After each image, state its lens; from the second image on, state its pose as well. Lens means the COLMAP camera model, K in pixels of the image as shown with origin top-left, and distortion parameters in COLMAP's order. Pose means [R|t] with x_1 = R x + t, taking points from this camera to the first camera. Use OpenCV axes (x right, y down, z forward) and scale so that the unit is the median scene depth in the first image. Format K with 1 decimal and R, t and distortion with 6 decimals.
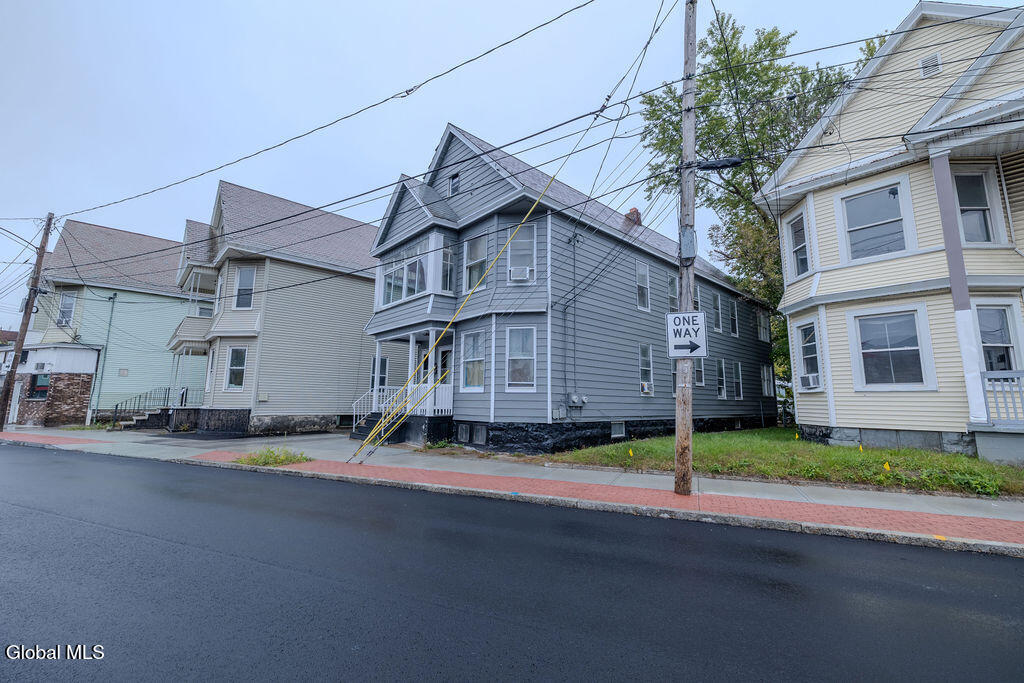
lens RADIAL K [[428.1, 0, 509.5], [0, 428.1, 338.5], [0, 0, 1]] dist [0.000359, -0.000095]
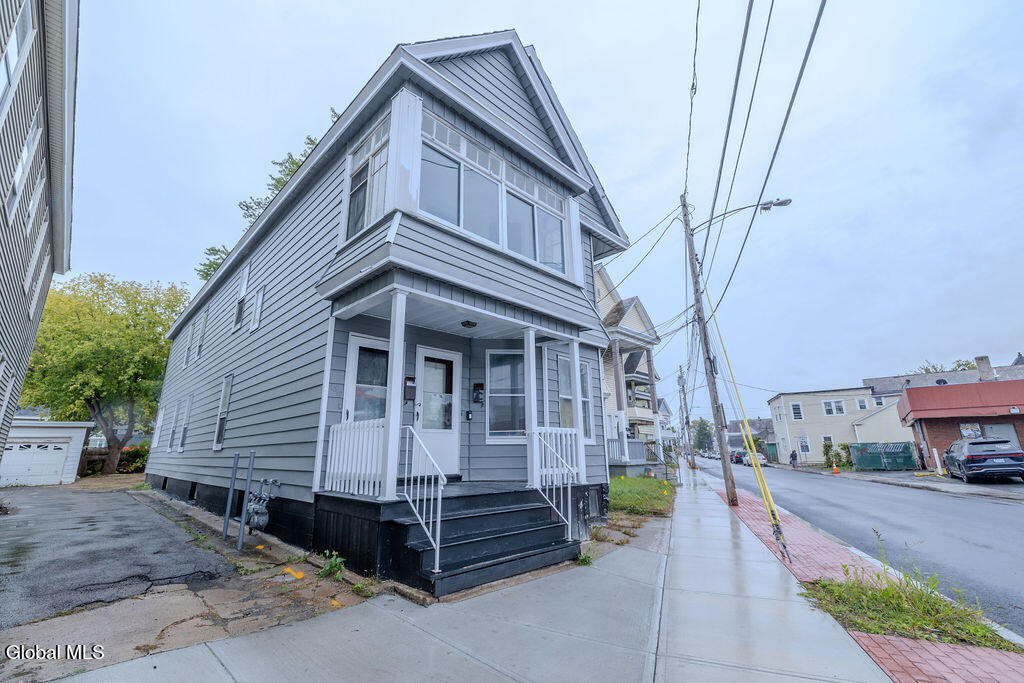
lens RADIAL K [[428.1, 0, 509.5], [0, 428.1, 338.5], [0, 0, 1]] dist [0.000359, -0.000095]
pose [[-0.050582, 0.248528, 0.967303, -0.804165], [-0.138909, 0.957378, -0.253242, 0.152008], [-0.989012, -0.147177, -0.013904, 1.133450]]
